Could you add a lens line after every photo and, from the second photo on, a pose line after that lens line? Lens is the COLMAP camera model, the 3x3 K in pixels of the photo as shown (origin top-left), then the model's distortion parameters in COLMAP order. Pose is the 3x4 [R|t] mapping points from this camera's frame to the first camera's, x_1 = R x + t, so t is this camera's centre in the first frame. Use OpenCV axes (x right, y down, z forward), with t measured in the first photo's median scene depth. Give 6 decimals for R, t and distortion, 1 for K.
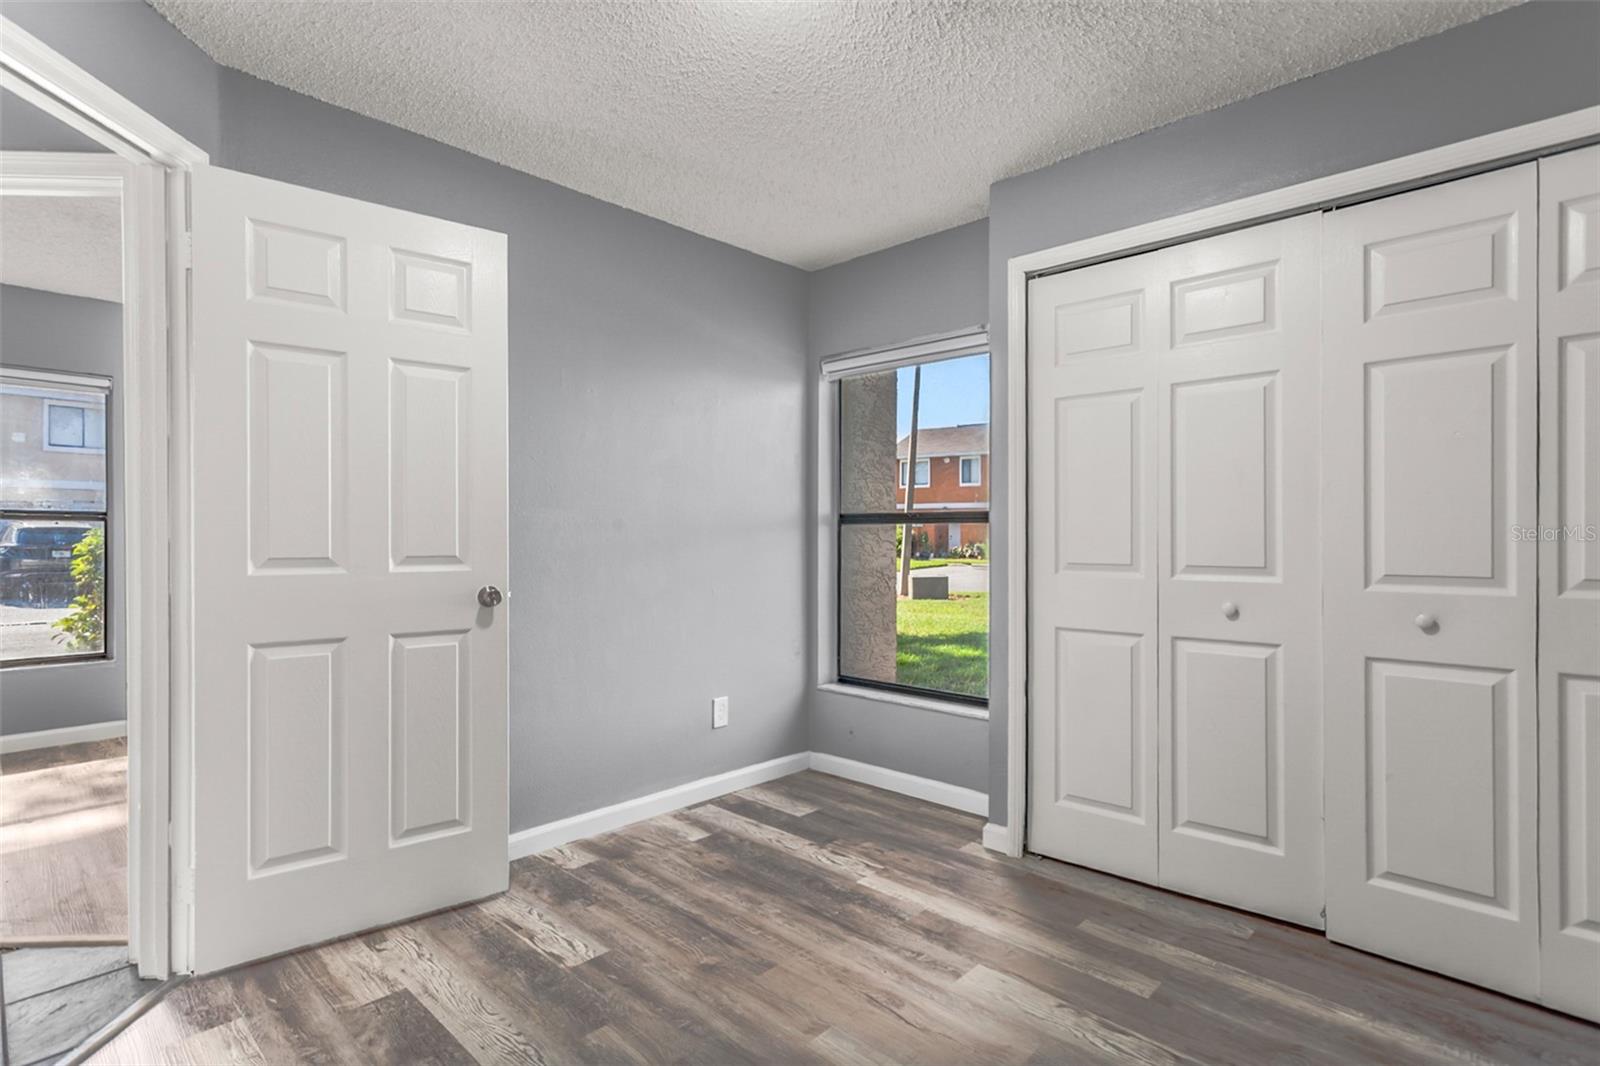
lens RADIAL K [[768.4, 0, 794.3], [0, 768.4, 523.4], [0, 0, 1]] dist [-0.000343, -0.000230]
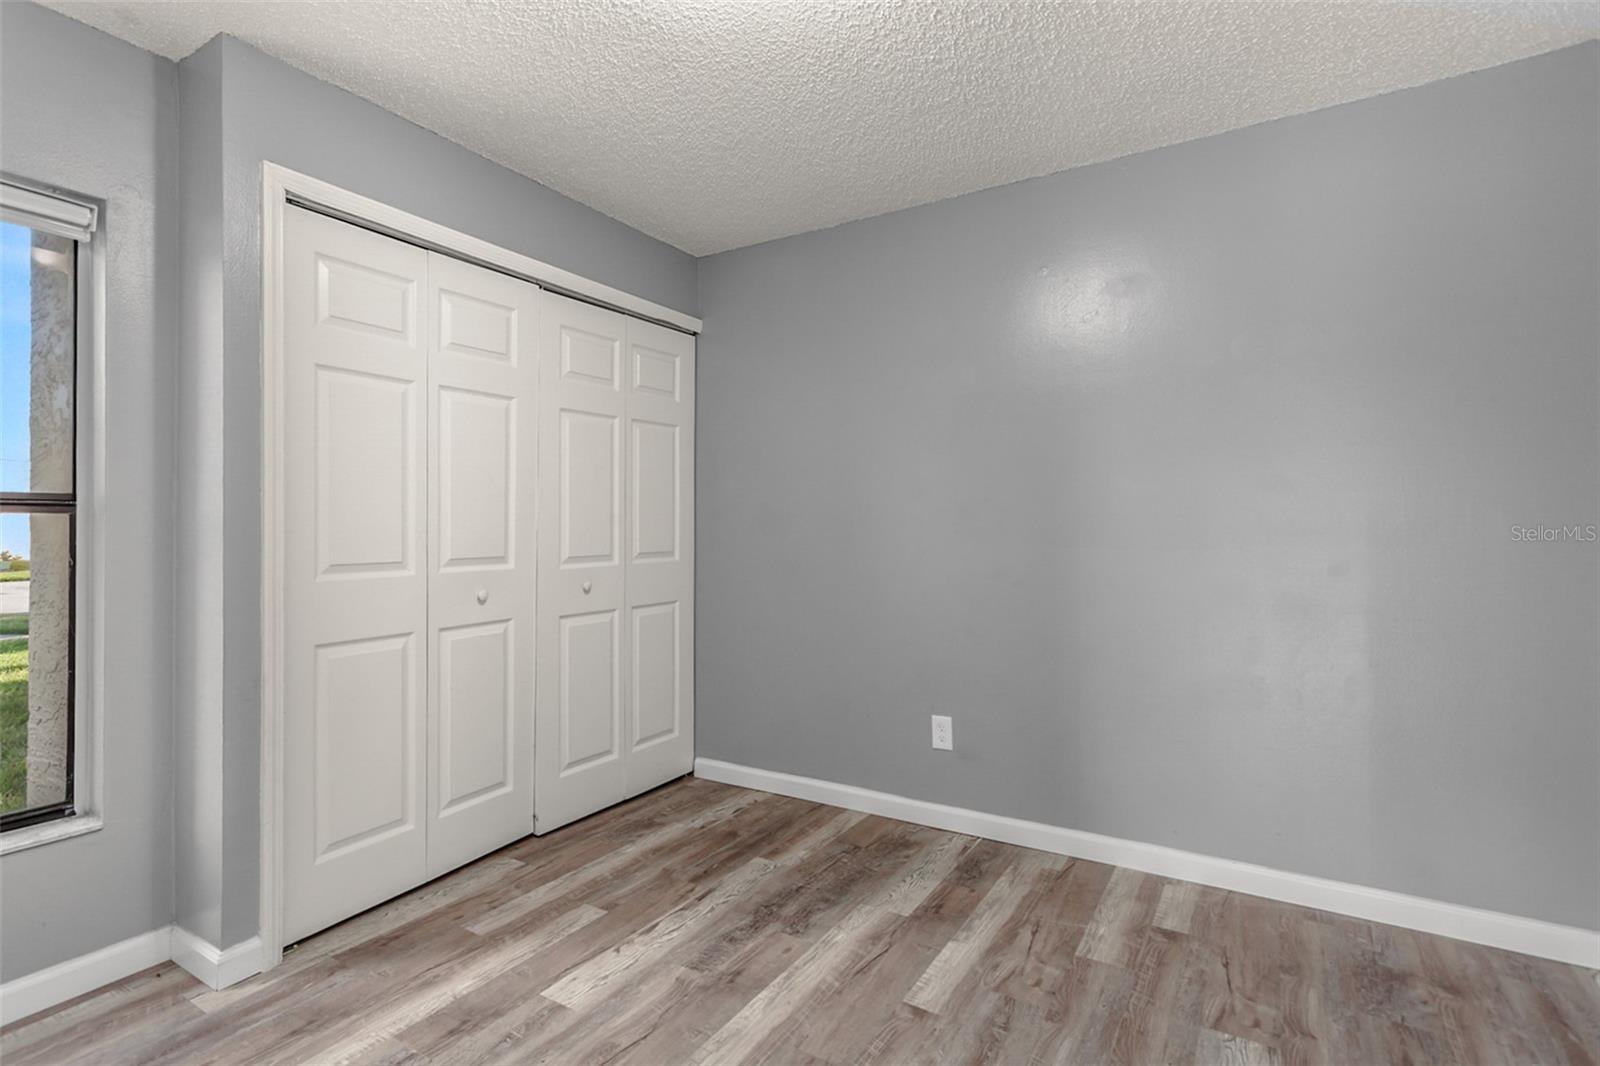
lens RADIAL K [[768.4, 0, 794.3], [0, 768.4, 523.4], [0, 0, 1]] dist [-0.000343, -0.000230]
pose [[-0.194578, 0.004017, 0.980879, -0.663025], [-0.003015, 0.999984, -0.004693, 0.010430], [-0.980882, -0.003870, -0.194563, 0.802828]]
